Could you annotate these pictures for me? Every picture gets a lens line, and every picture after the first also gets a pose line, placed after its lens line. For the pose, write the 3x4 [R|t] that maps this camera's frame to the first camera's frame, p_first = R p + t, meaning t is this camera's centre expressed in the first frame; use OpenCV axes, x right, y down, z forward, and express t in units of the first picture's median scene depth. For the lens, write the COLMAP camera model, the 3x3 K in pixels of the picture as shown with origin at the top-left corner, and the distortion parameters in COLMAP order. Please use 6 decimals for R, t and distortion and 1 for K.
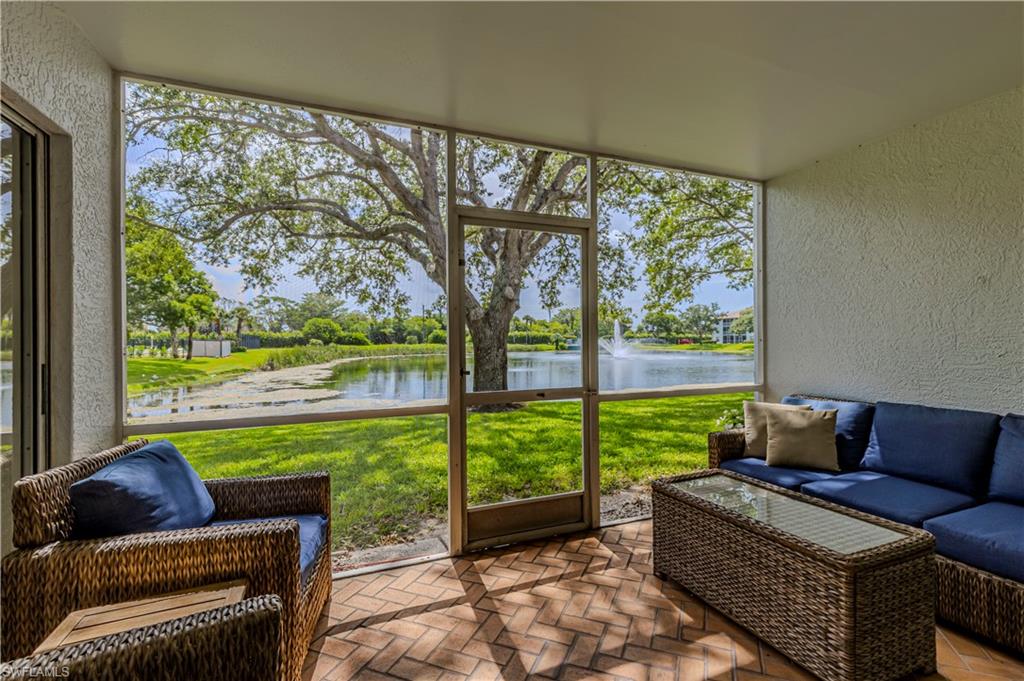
lens RADIAL K [[457.9, 0, 520.6], [0, 457.9, 341.7], [0, 0, 1]] dist [0.012344, -0.002078]
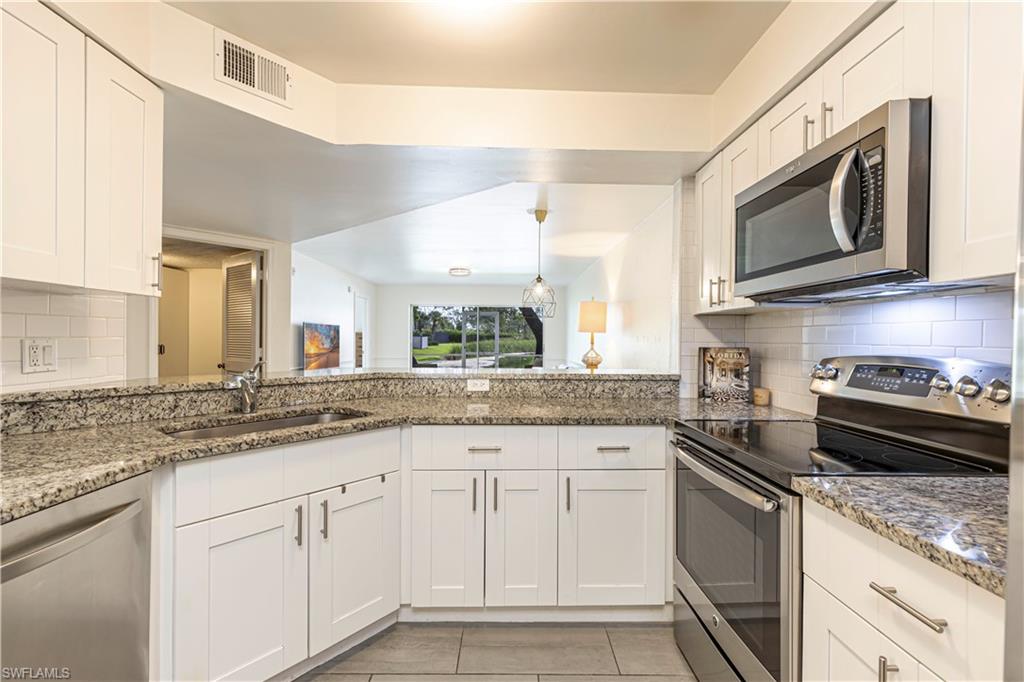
lens RADIAL K [[457.9, 0, 513.6], [0, 457.9, 342.1], [0, 0, 1]] dist [0.012344, -0.002078]
pose [[0.928719, 0.021236, -0.370176, 0.273394], [-0.019797, 0.999774, 0.007686, -0.003678], [0.370255, 0.000190, 0.928930, -0.417946]]
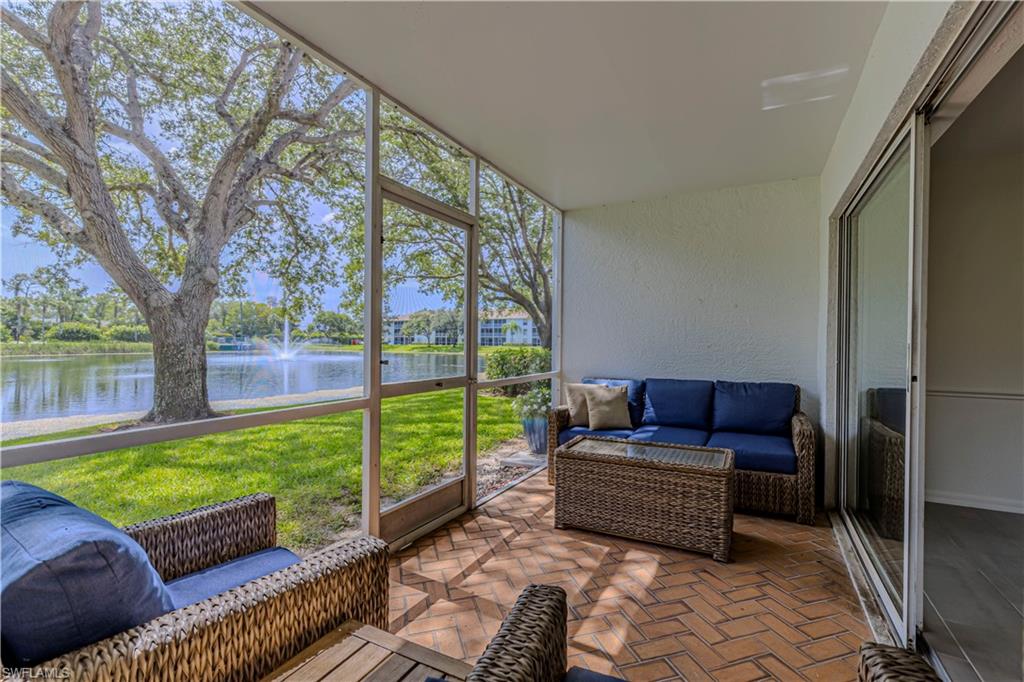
lens RADIAL K [[457.9, 0, 517.9], [0, 457.9, 346.2], [0, 0, 1]] dist [0.012344, -0.002078]
pose [[0.772665, 0.008937, 0.634751, -0.066218], [-0.014160, 0.999895, 0.003159, 0.003872], [-0.634656, -0.011429, 0.772710, 0.017786]]
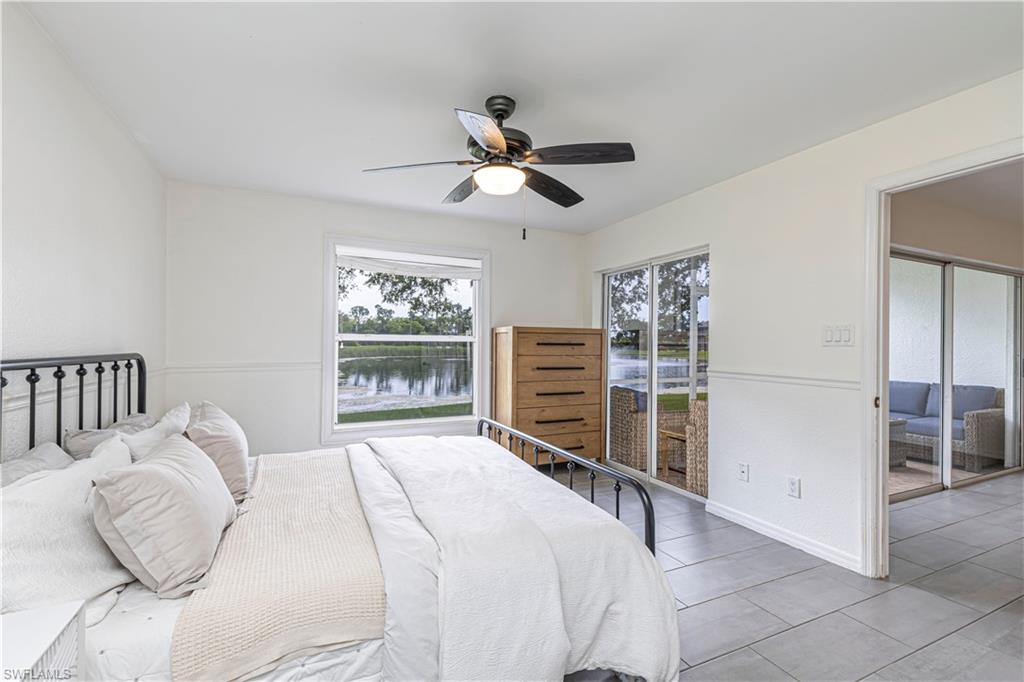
lens RADIAL K [[457.9, 0, 519.1], [0, 457.9, 338.0], [0, 0, 1]] dist [0.012344, -0.002078]
pose [[0.998421, 0.020423, 0.052327, -0.146472], [-0.019591, 0.999674, -0.016373, -0.000237], [-0.052645, 0.015322, 0.998496, -0.153490]]
